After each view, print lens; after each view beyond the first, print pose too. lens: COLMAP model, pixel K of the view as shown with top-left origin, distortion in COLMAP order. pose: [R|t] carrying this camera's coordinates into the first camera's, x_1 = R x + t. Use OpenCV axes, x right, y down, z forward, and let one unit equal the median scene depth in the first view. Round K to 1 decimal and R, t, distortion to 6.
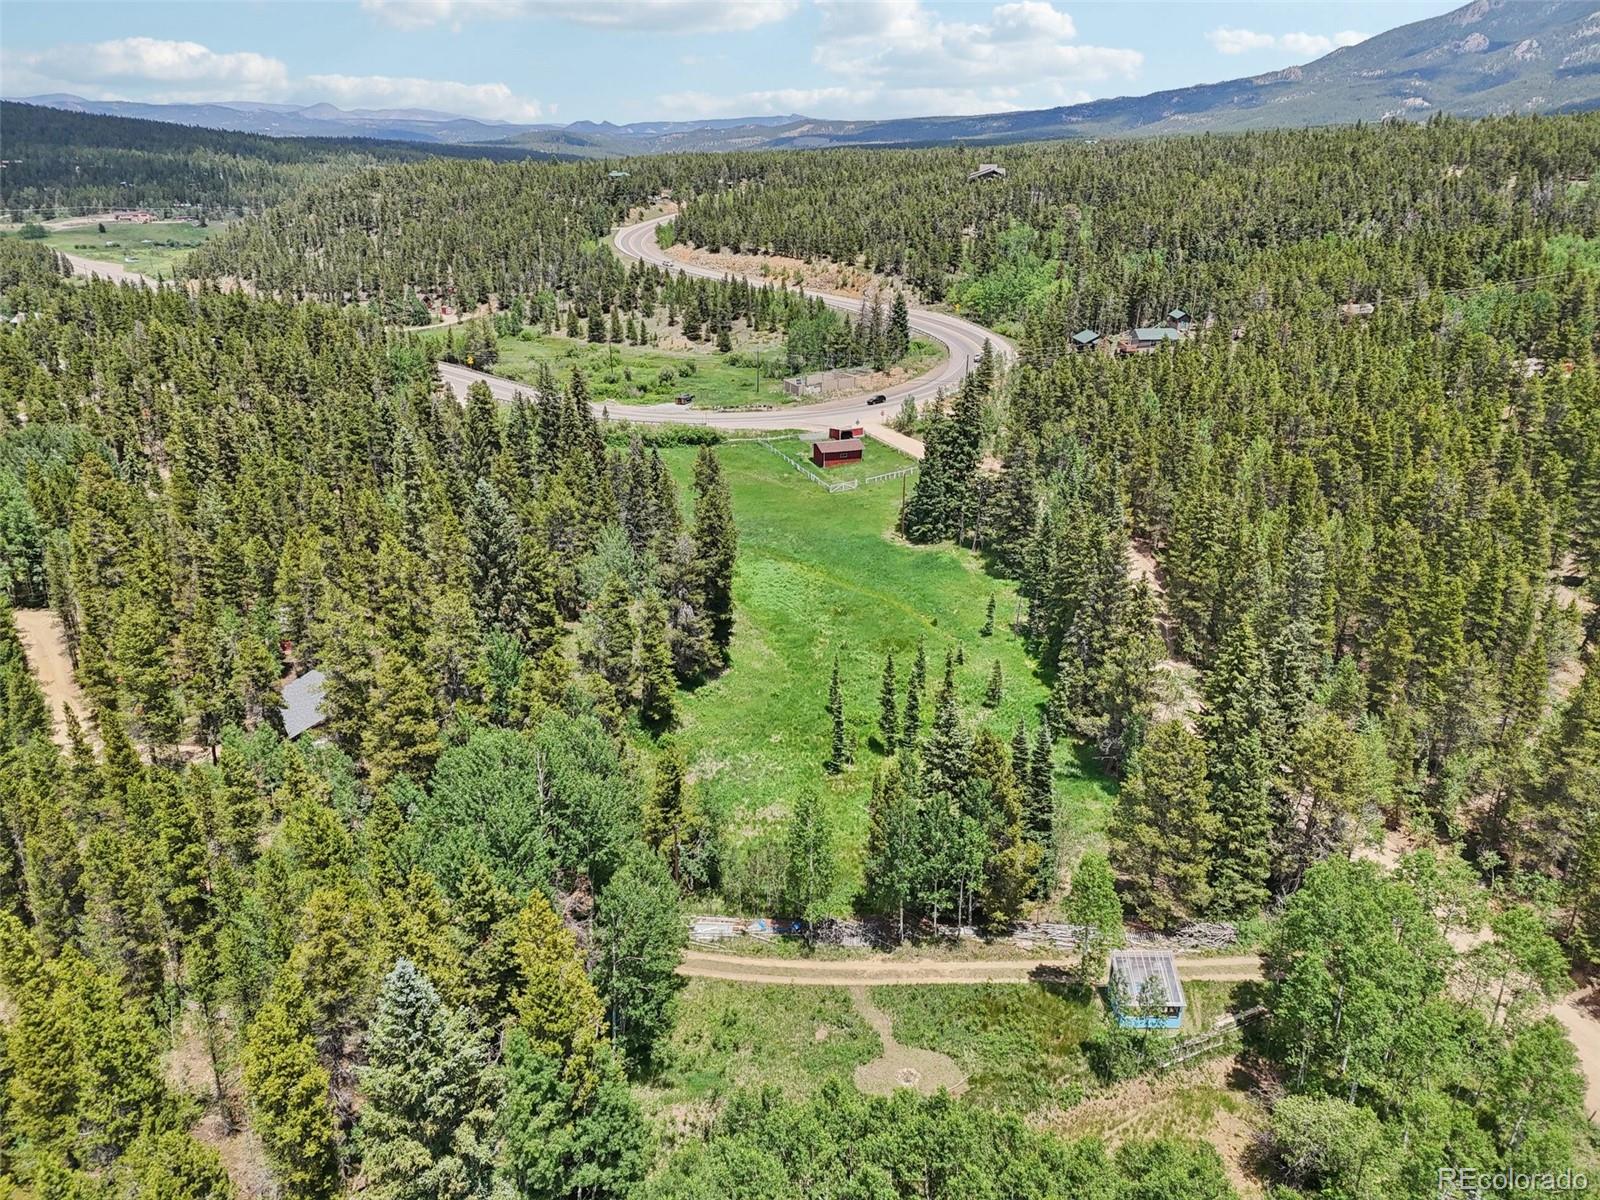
lens RADIAL K [[1196.3, 0, 805.1], [0, 1196.3, 595.0], [0, 0, 1]] dist [0.070177, -0.053616]
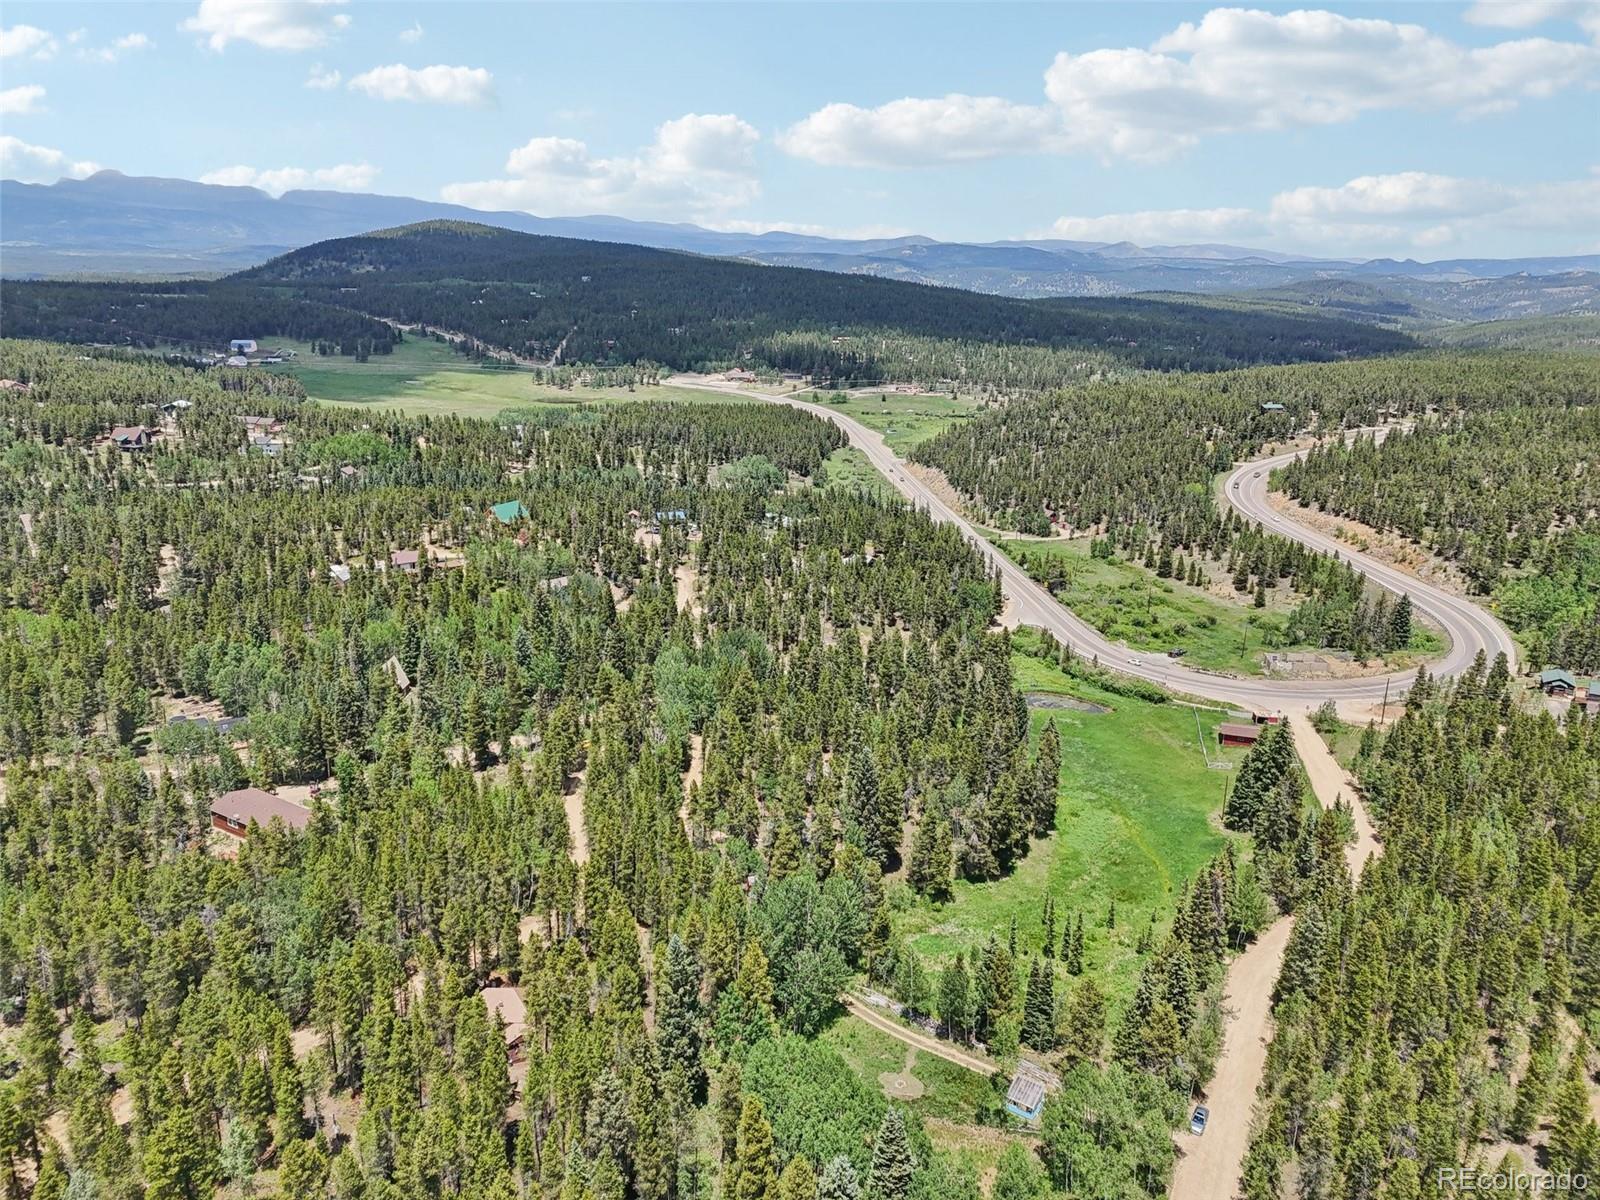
lens RADIAL K [[1196.3, 0, 794.6], [0, 1196.3, 594.3], [0, 0, 1]] dist [0.070177, -0.053616]
pose [[0.817965, 0.171806, -0.549014, 0.199330], [-0.223385, 0.974330, -0.027915, -0.076223], [0.530125, 0.145475, 0.835347, -0.222168]]
